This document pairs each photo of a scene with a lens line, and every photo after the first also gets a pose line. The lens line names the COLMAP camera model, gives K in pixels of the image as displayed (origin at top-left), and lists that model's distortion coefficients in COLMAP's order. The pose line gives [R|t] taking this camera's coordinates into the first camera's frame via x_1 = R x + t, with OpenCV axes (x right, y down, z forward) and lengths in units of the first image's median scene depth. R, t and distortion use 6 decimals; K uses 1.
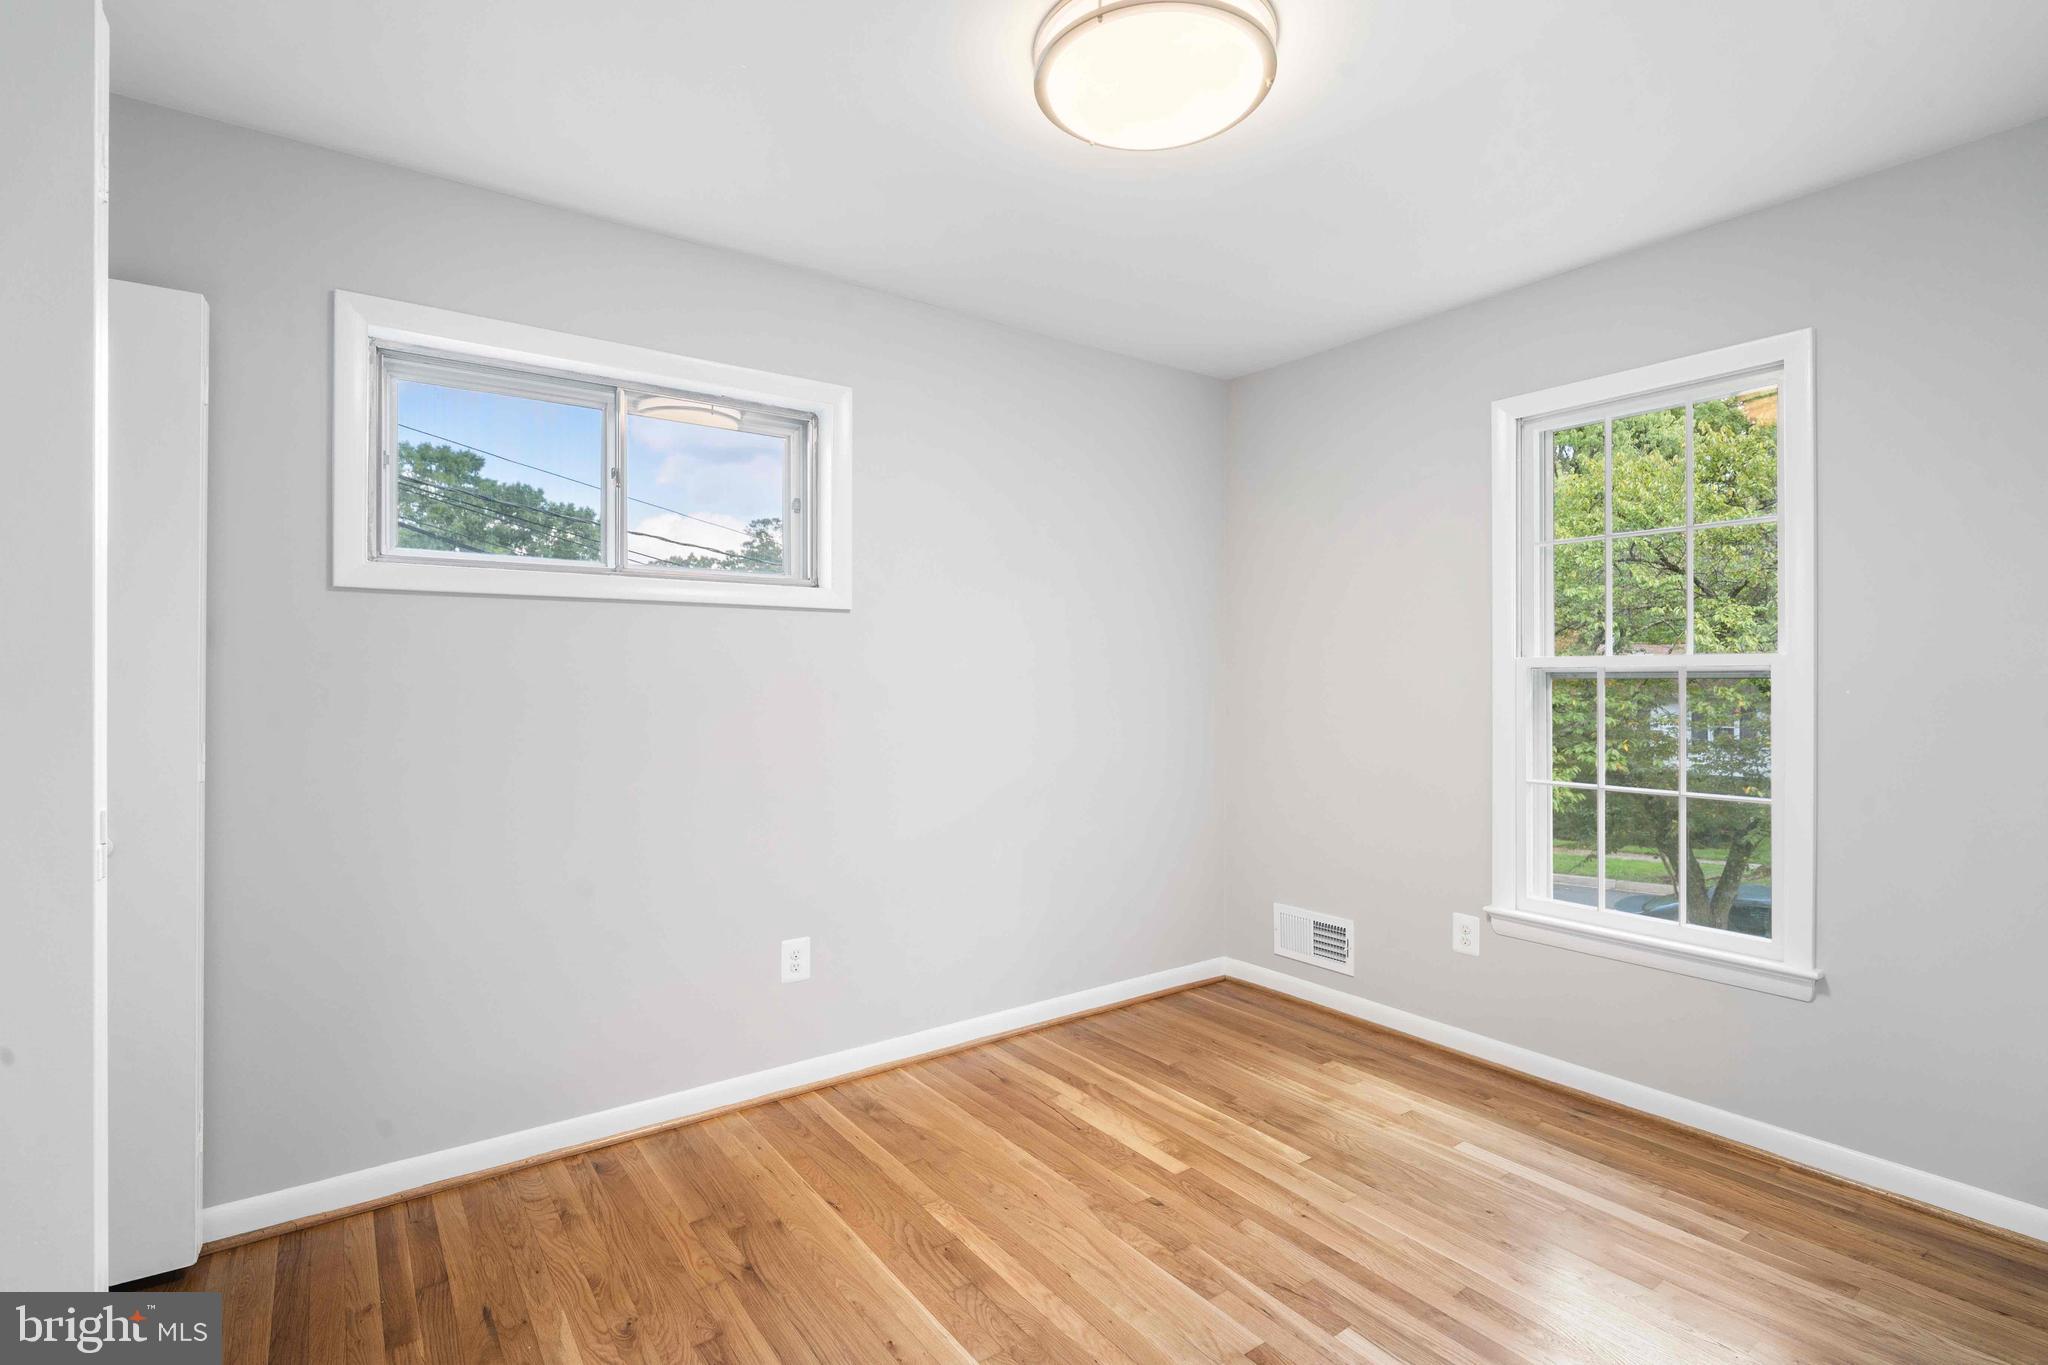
lens RADIAL K [[953.5, 0, 1026.5], [0, 953.5, 671.4], [0, 0, 1]] dist [0.002685, -0.003780]
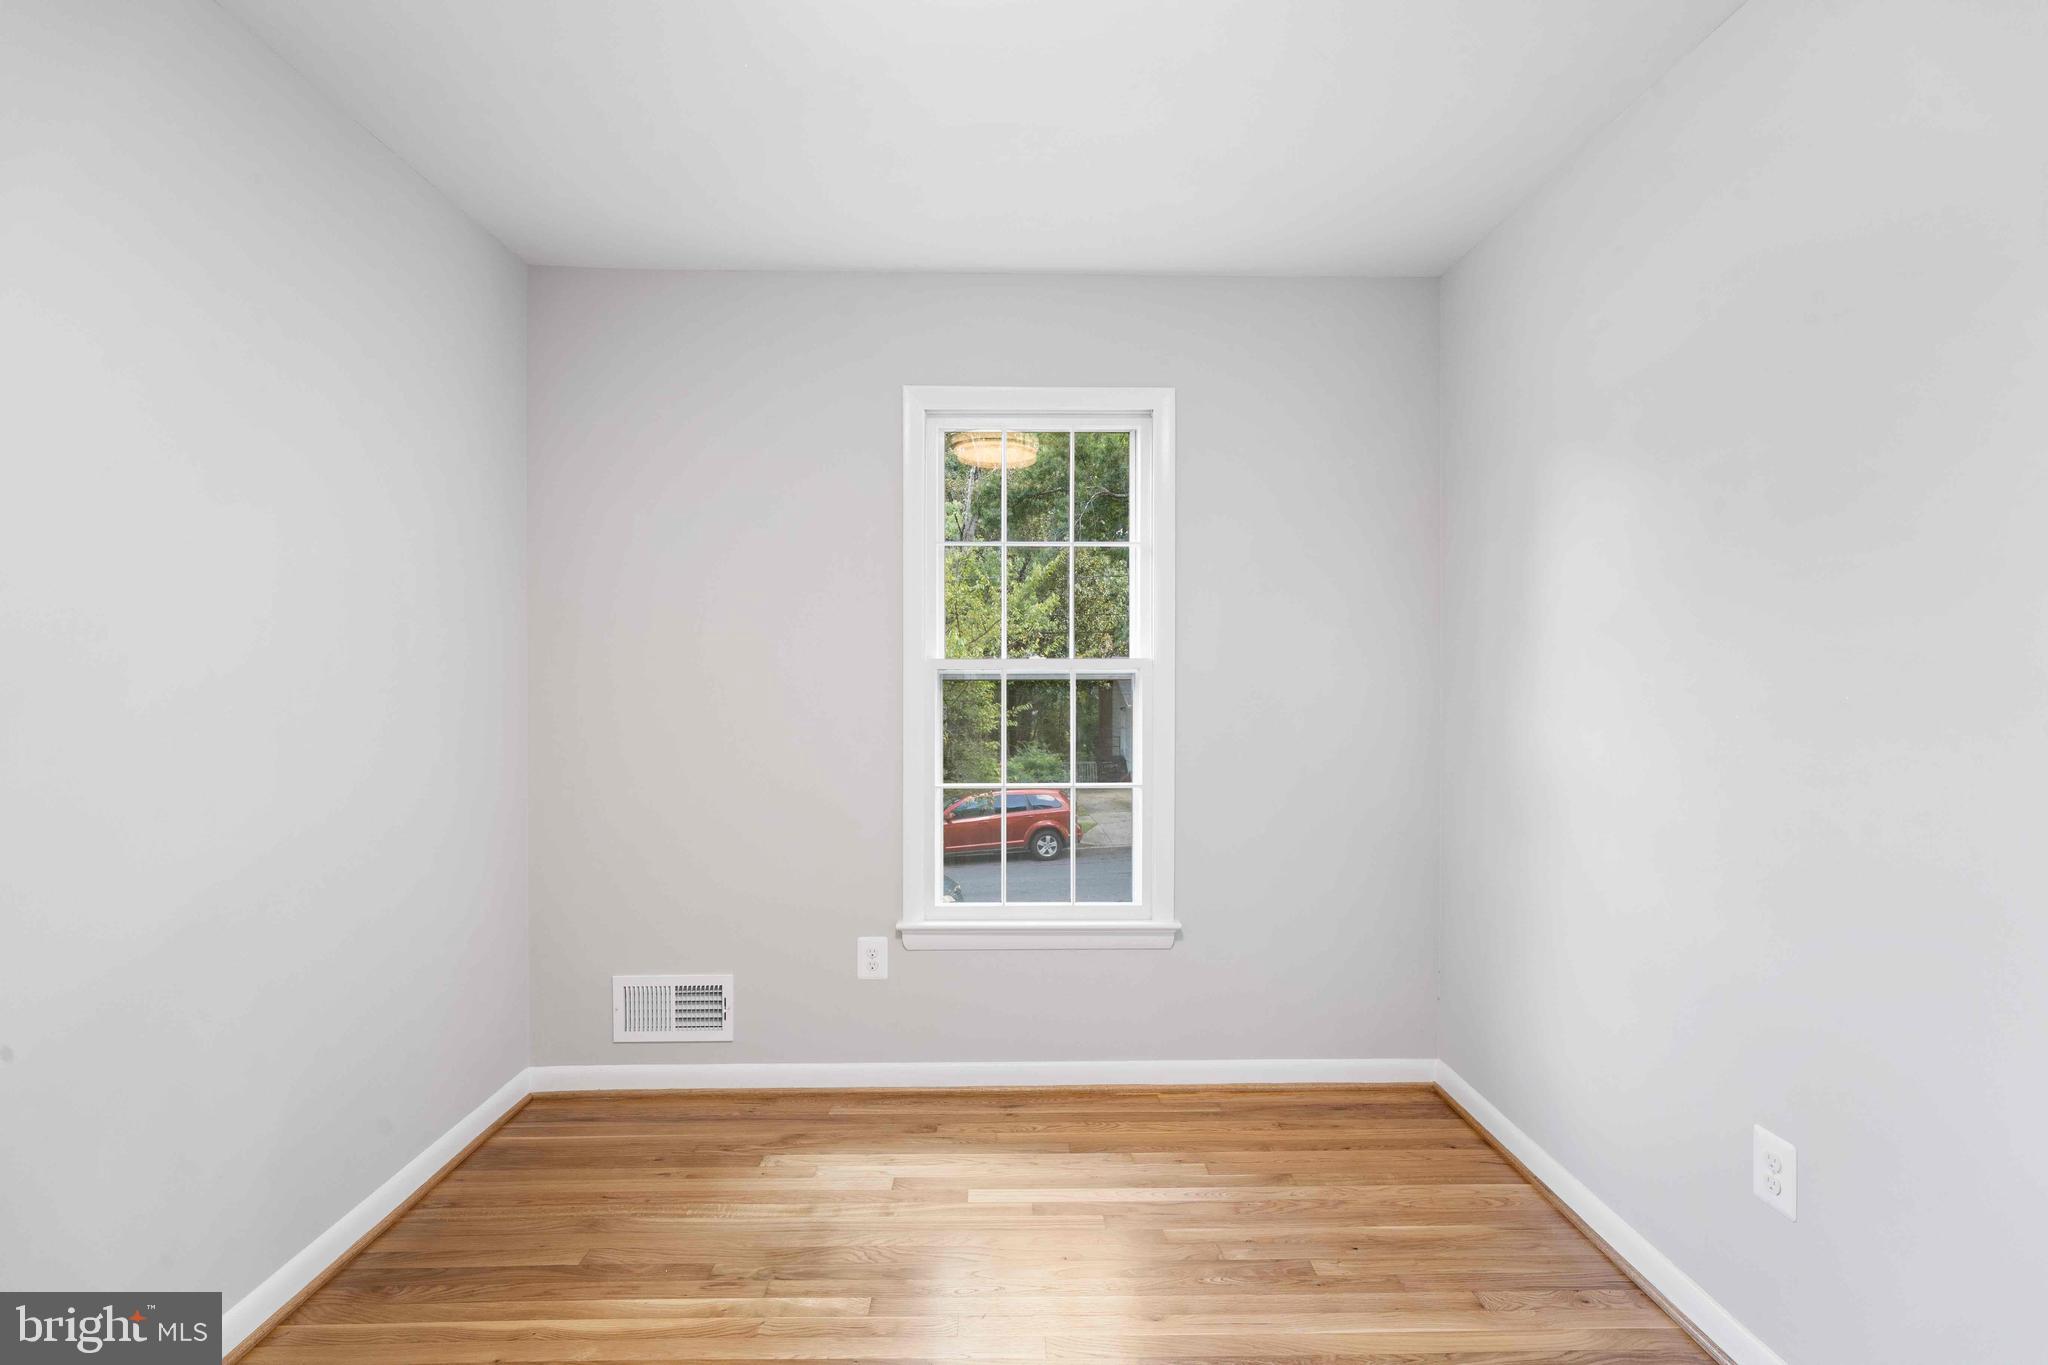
lens RADIAL K [[953.5, 0, 1024.7], [0, 953.5, 676.9], [0, 0, 1]] dist [0.002685, -0.003780]
pose [[0.572539, -0.000288, 0.819877, -0.232447], [-0.006863, 0.999963, 0.005144, -0.001706], [-0.819849, -0.008572, 0.572516, 0.395413]]
